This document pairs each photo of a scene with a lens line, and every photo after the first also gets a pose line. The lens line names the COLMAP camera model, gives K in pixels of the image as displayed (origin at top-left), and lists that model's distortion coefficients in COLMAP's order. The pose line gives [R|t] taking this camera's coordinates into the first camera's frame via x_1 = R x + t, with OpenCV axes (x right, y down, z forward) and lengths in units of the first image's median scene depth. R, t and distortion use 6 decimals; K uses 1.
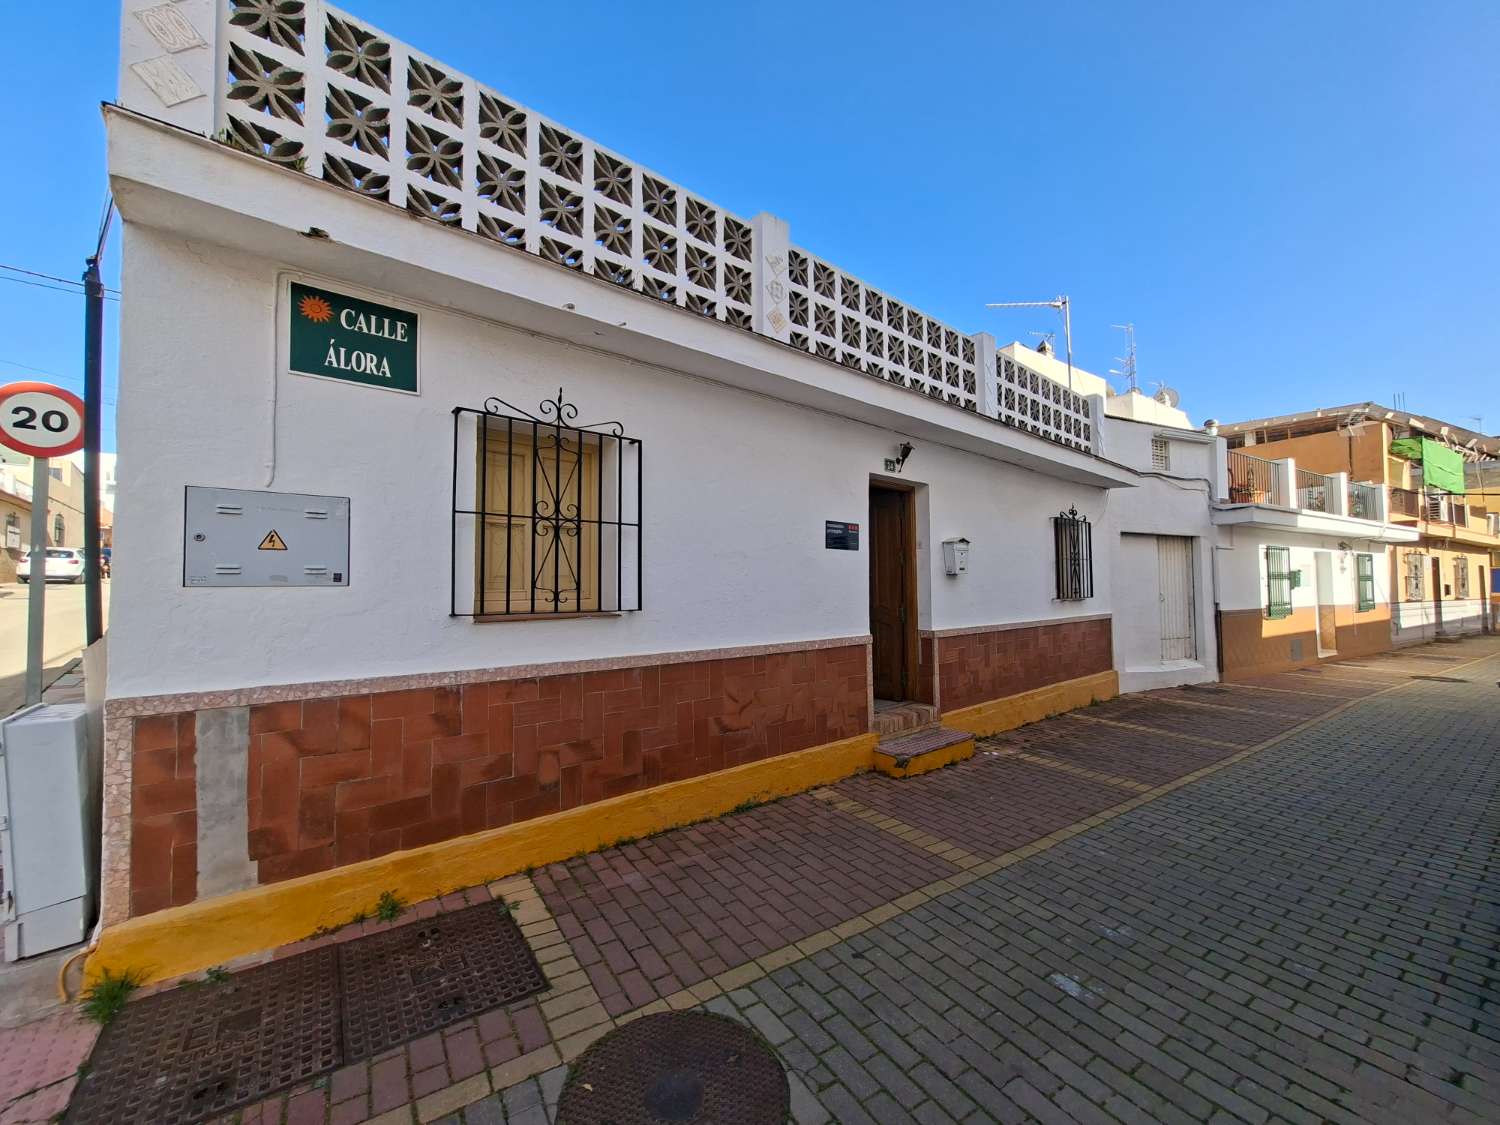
lens RADIAL K [[600.7, 0, 754.2], [0, 600.7, 556.2], [0, 0, 1]] dist [-0.007050, 0.001206]
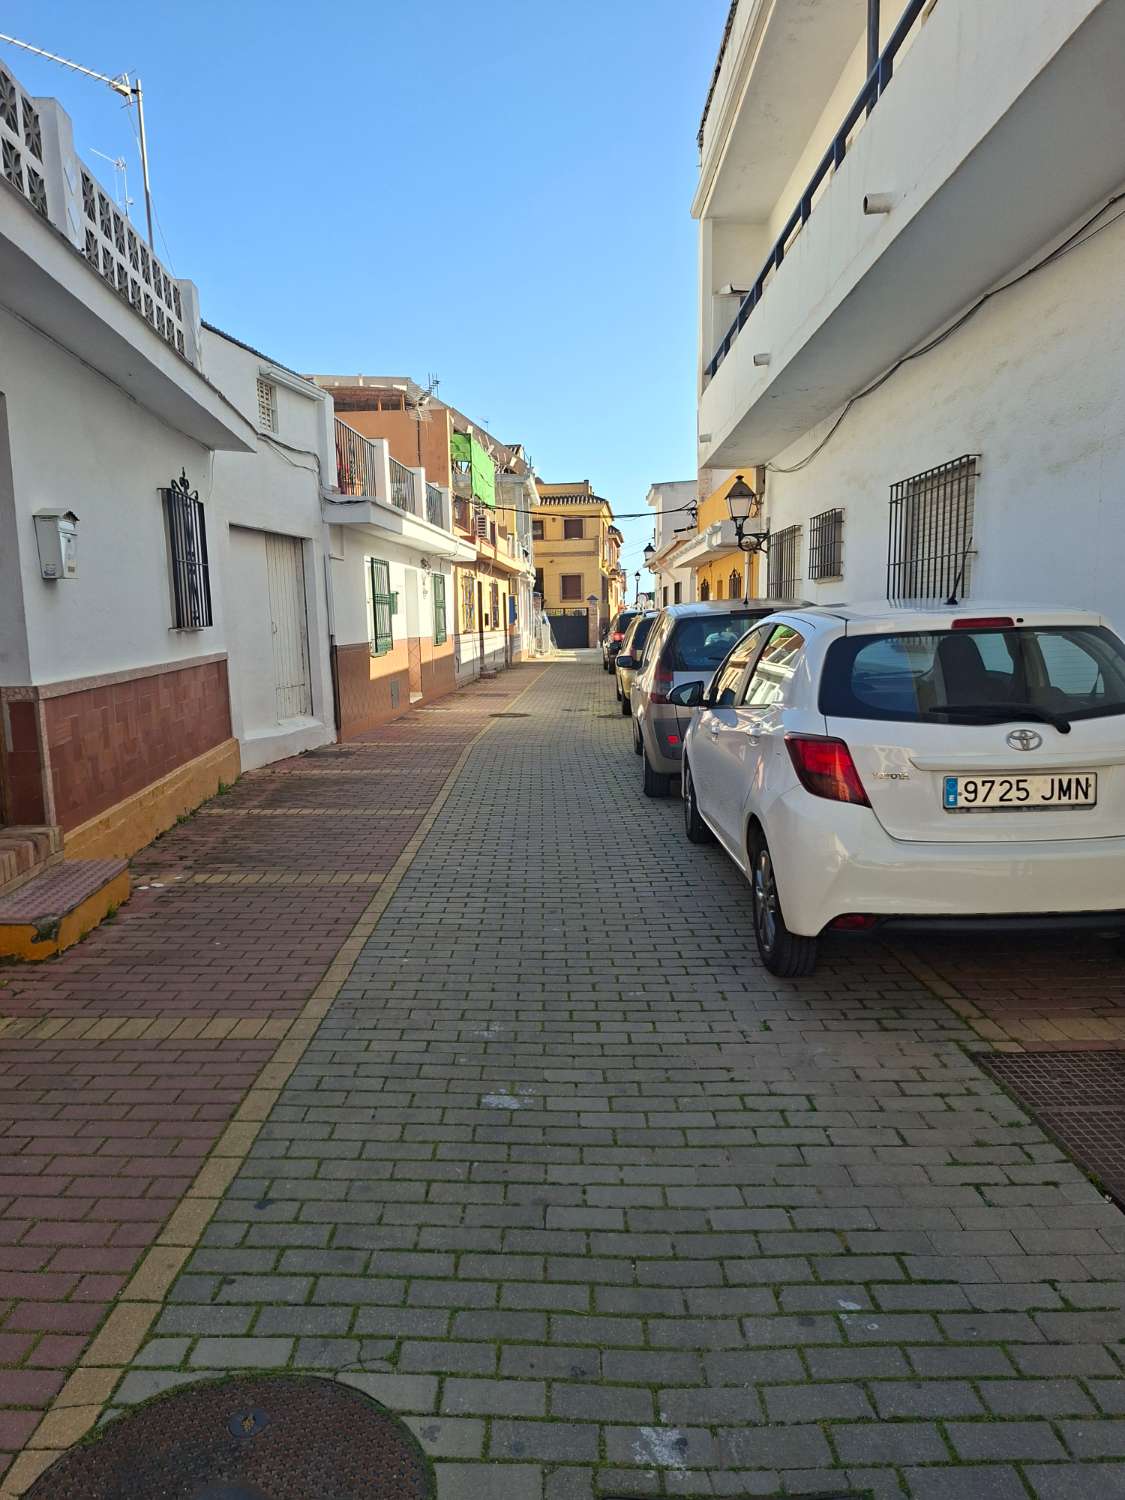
lens RADIAL K [[1039.7, 0, 571.6], [0, 1039.7, 755.3], [0, 0, 1]] dist [0.087037, -0.093369]
pose [[0.553667, -0.116799, 0.824506, -0.226491], [-0.027699, 0.986984, 0.158416, 0.026084], [-0.832277, -0.110548, 0.543225, 0.108509]]
